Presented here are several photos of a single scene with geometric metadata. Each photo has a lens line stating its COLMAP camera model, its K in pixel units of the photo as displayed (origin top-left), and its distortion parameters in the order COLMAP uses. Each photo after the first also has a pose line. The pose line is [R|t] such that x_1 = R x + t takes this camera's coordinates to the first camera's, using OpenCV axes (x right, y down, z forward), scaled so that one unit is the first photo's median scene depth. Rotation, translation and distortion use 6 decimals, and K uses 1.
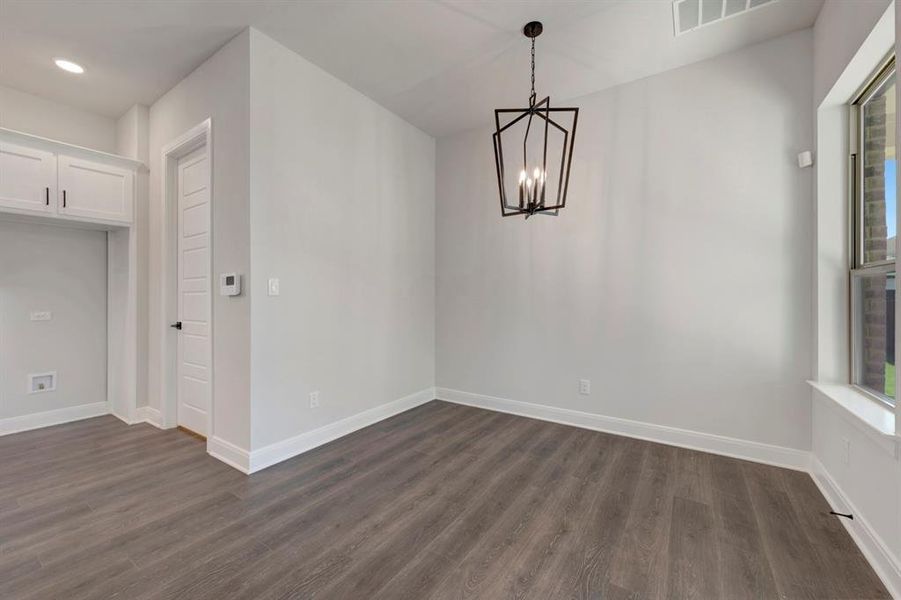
lens RADIAL K [[358.3, 0, 455.4], [0, 358.3, 296.2], [0, 0, 1]] dist [0.000890, 0.000198]
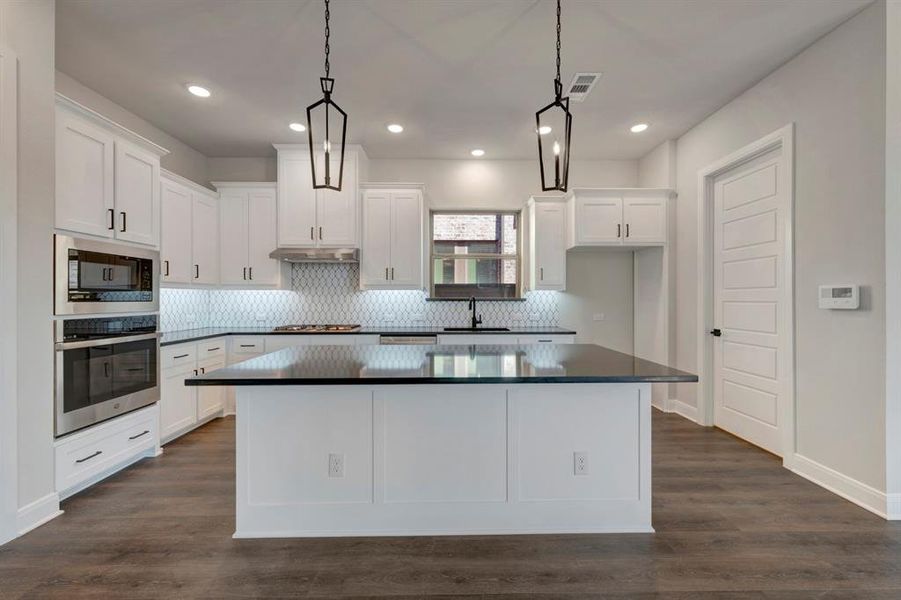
lens RADIAL K [[356.5, 0, 455.3], [0, 356.5, 298.6], [0, 0, 1]] dist [0.000586, 0.000185]
pose [[0.564985, 0.002894, -0.825096, -0.408003], [0.002711, 0.999982, 0.005364, -0.034108], [0.825097, -0.005268, 0.564967, -0.298669]]
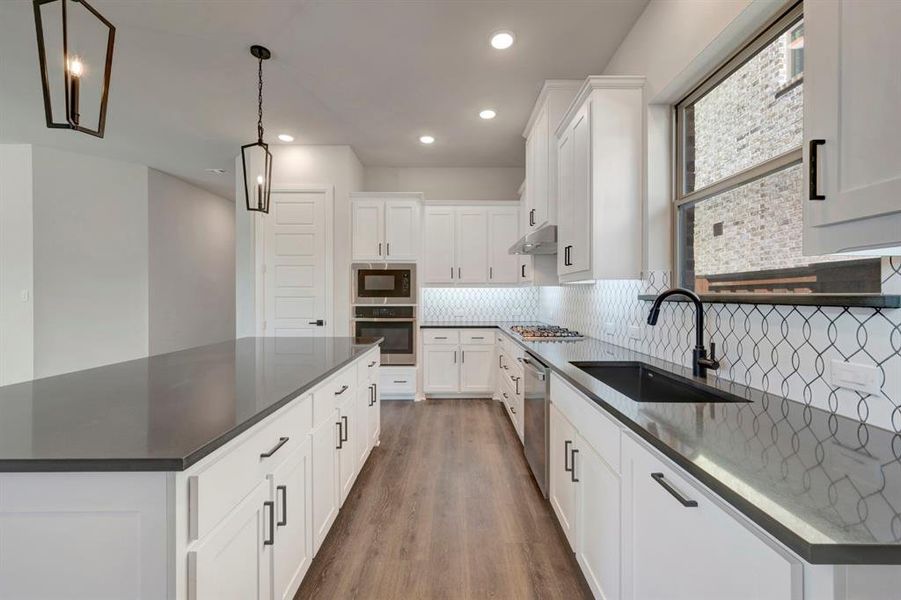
lens RADIAL K [[358.3, 0, 455.4], [0, 358.3, 296.2], [0, 0, 1]] dist [0.000890, 0.000198]
pose [[-0.832340, 0.003834, -0.554252, -1.062402], [0.004338, 0.999991, 0.000404, -0.026671], [0.554248, -0.002068, -0.832349, 0.994031]]
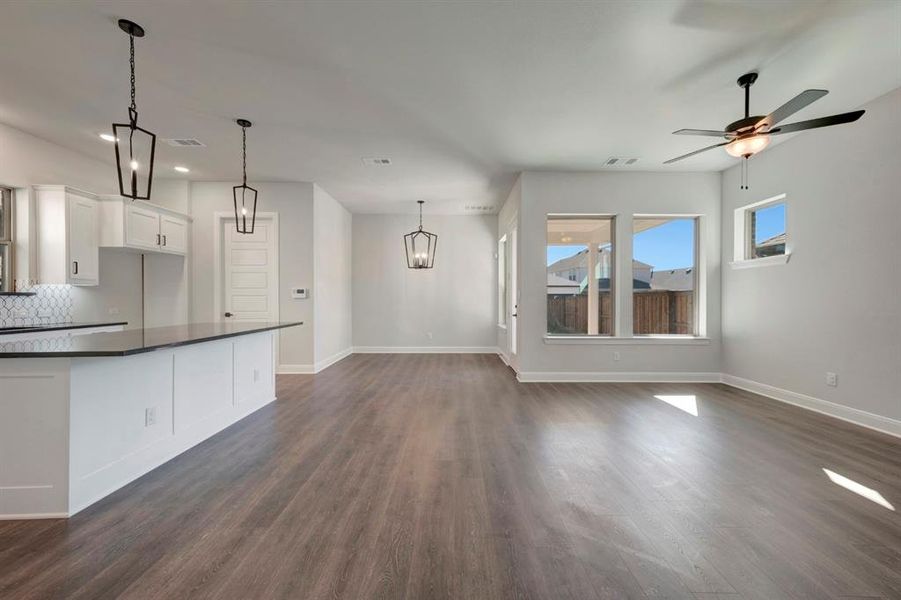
lens RADIAL K [[353.9, 0, 458.5], [0, 353.9, 298.1], [0, 0, 1]] dist [0.010170, 0.000291]
pose [[0.828990, 0.001242, 0.559262, -0.983750], [-0.003162, 0.999992, 0.002465, -0.010238], [-0.559255, -0.003811, 0.828987, -1.313507]]
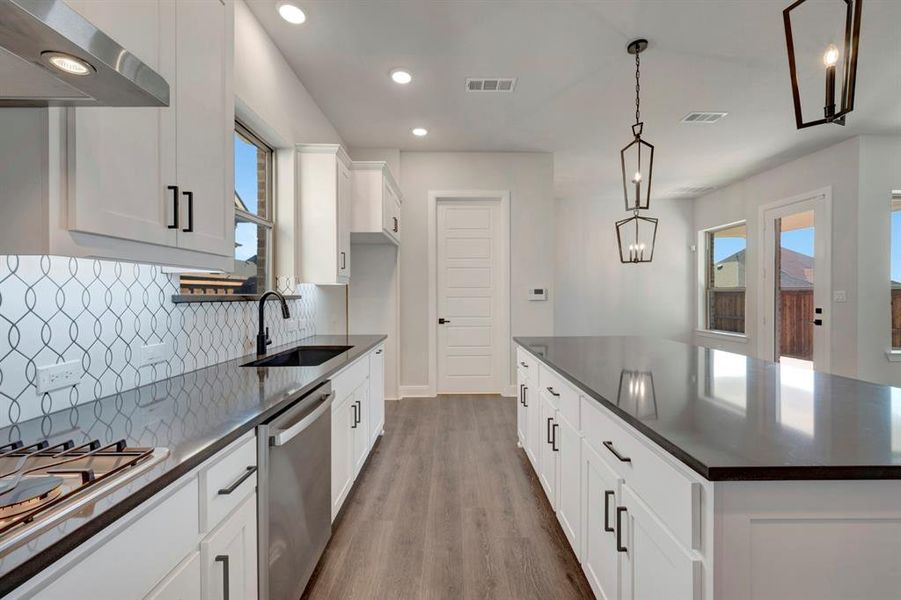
lens RADIAL K [[358.3, 0, 455.4], [0, 358.3, 296.2], [0, 0, 1]] dist [0.000890, 0.000198]
pose [[0.827258, -0.001636, 0.561819, -1.832156], [-0.003816, 0.999956, 0.008531, -0.032481], [-0.561809, -0.009202, 0.827216, -0.213966]]
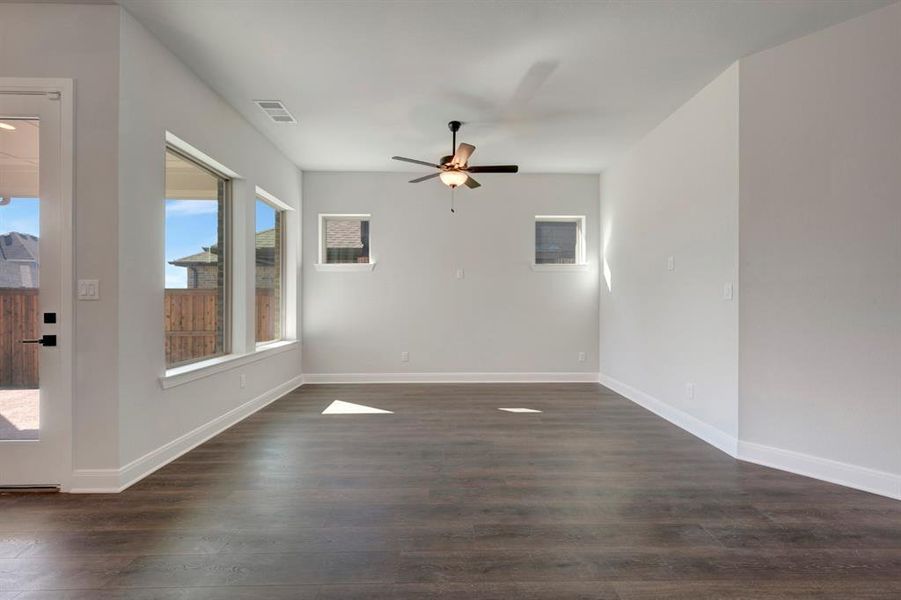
lens RADIAL K [[356.3, 0, 450.3], [0, 356.3, 301.0], [0, 0, 1]] dist [-0.000787, -0.000096]
pose [[-0.566142, -0.004641, 0.824295, -0.757302], [-0.006708, 0.999977, 0.001023, -0.005201], [-0.824281, -0.004950, -0.566160, -0.091237]]
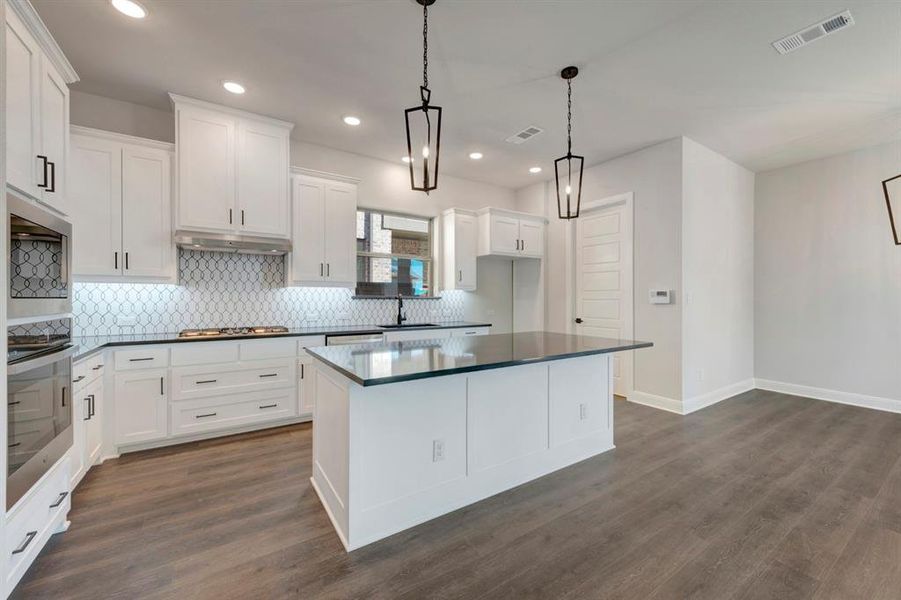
lens RADIAL K [[358.3, 0, 455.4], [0, 358.3, 296.2], [0, 0, 1]] dist [0.000890, 0.000198]
pose [[0.919175, 0.004429, -0.393825, -0.792585], [-0.004224, 0.999990, 0.001387, -0.031320], [0.393827, 0.000388, 0.919184, -0.790288]]
